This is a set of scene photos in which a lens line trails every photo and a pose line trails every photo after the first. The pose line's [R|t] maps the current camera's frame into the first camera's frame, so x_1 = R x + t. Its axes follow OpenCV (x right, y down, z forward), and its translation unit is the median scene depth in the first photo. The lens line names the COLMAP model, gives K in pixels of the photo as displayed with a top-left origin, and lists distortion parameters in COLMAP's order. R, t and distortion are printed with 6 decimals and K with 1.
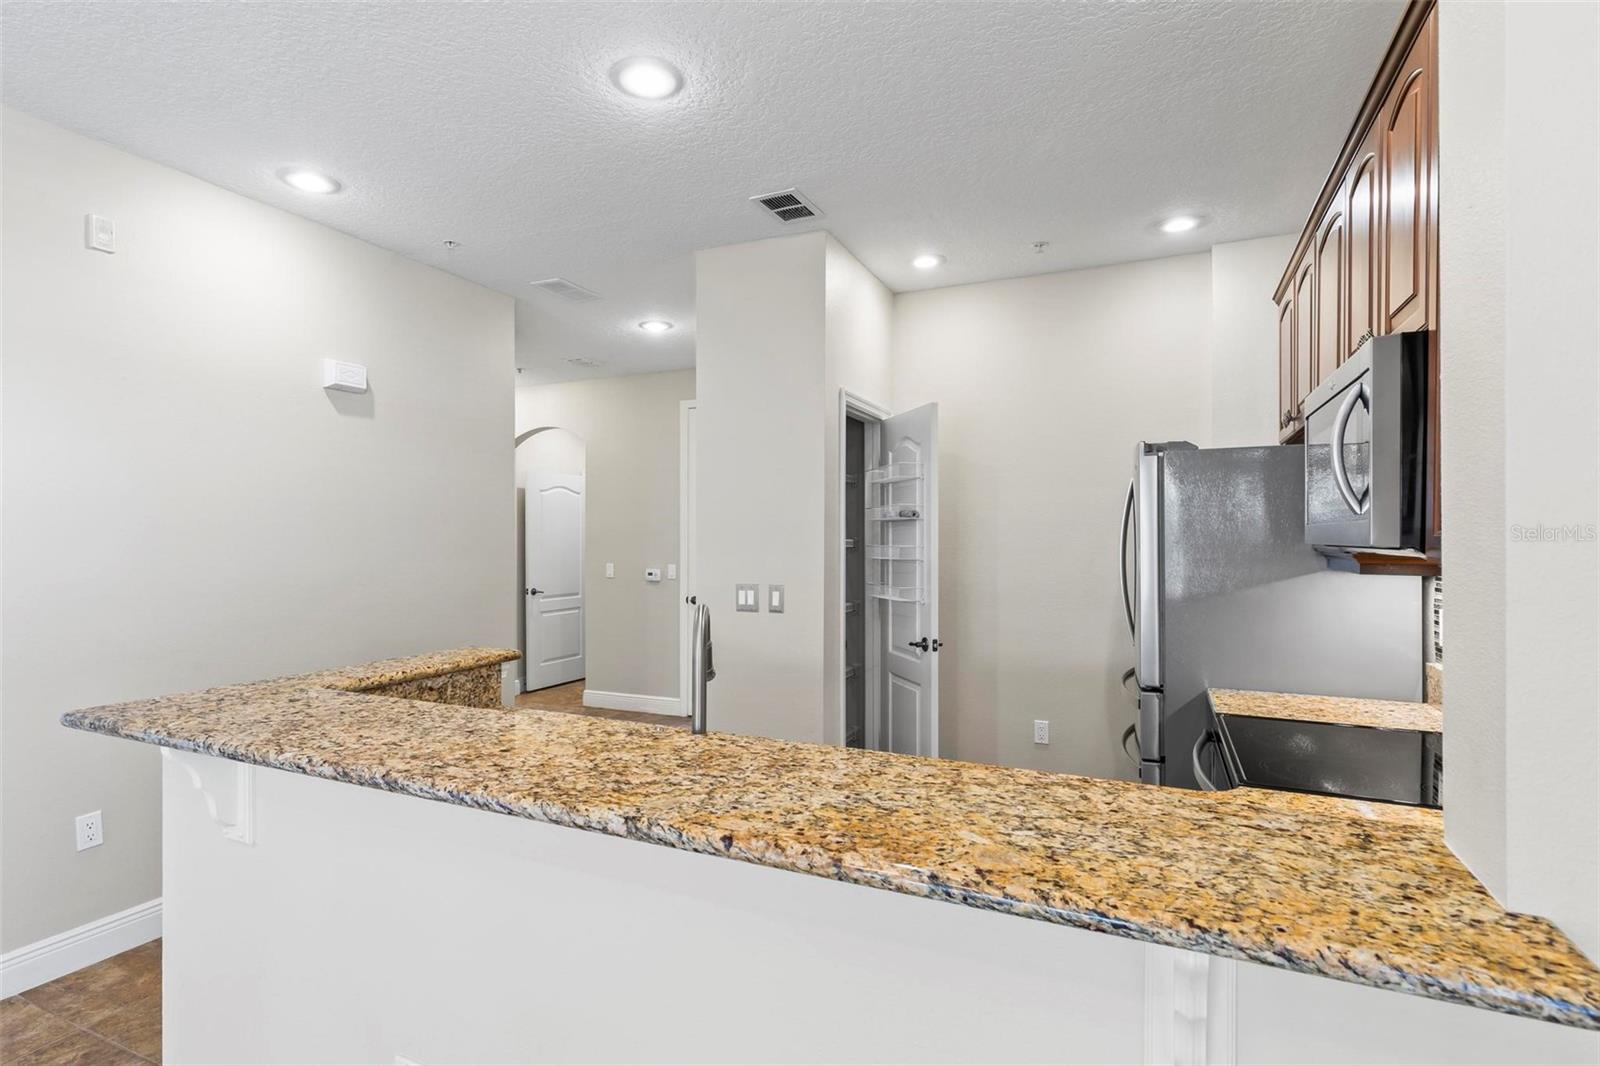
lens RADIAL K [[798.2, 0, 791.4], [0, 798.2, 541.2], [0, 0, 1]] dist [-0.003198, 0.001985]
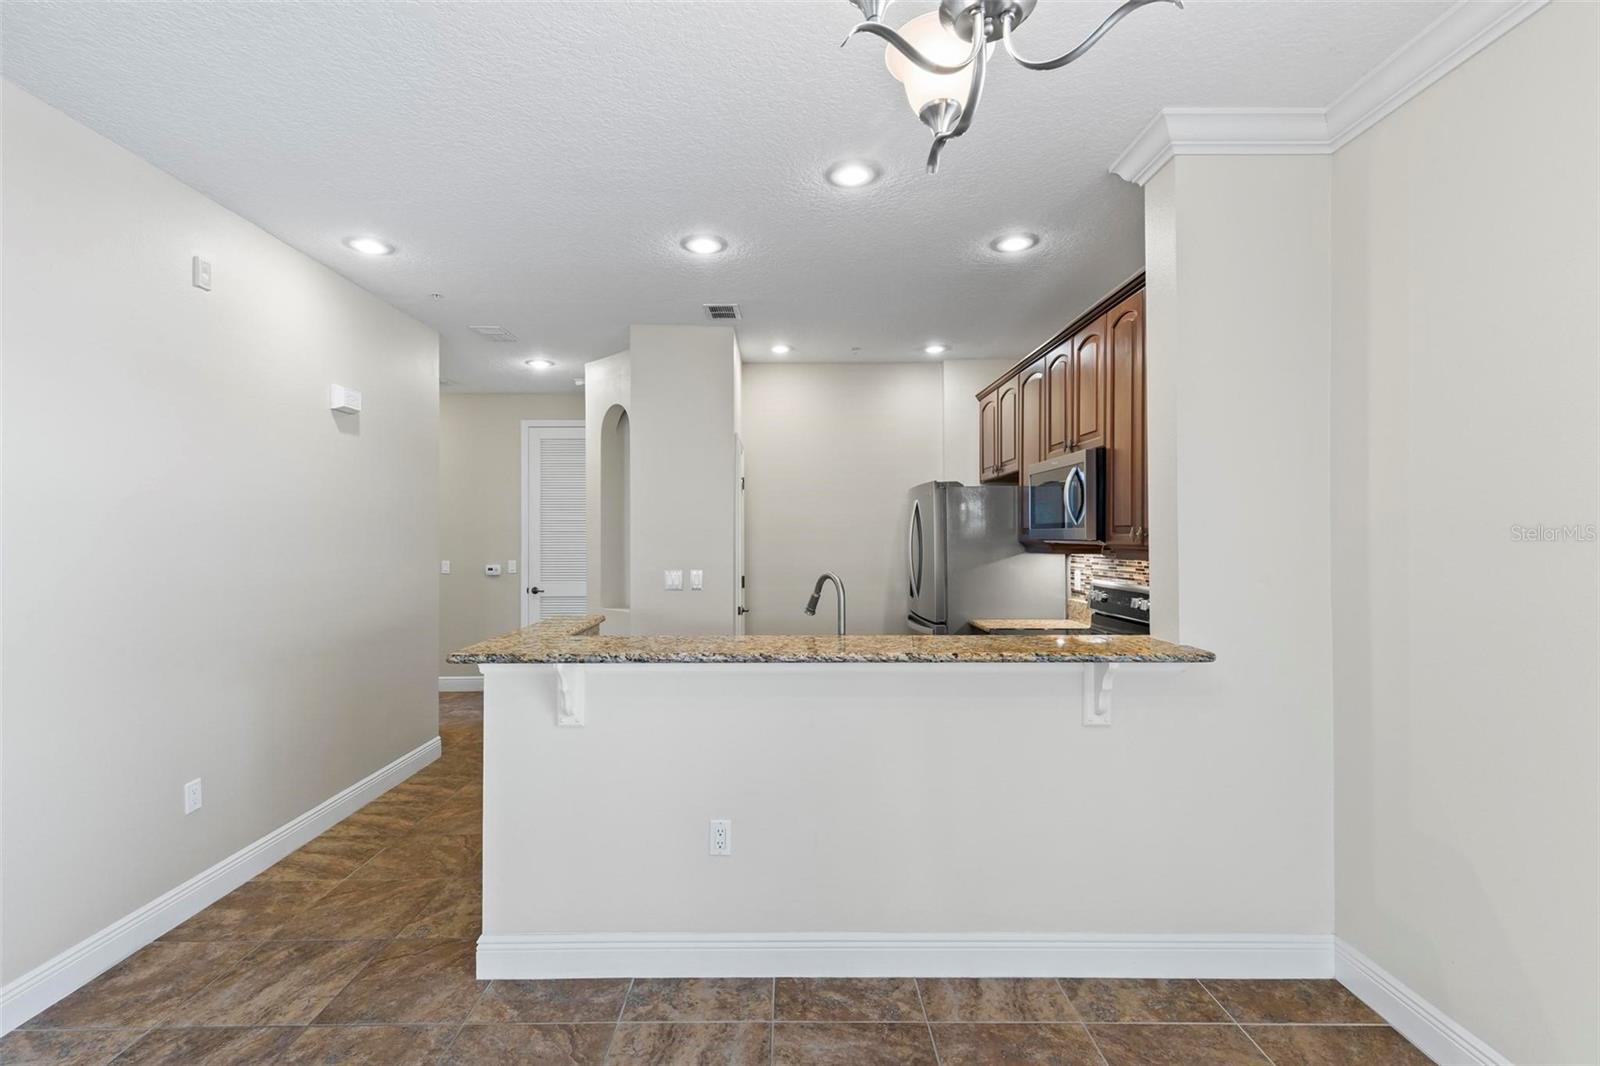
lens RADIAL K [[728.3, 0, 797.5], [0, 728.3, 533.0], [0, 0, 1]] dist [0.000853, 0.001822]
pose [[0.900997, -0.001144, 0.433823, -0.552522], [0.005223, 0.999953, -0.008211, 0.000272], [-0.433793, 0.009664, 0.900961, -0.316337]]
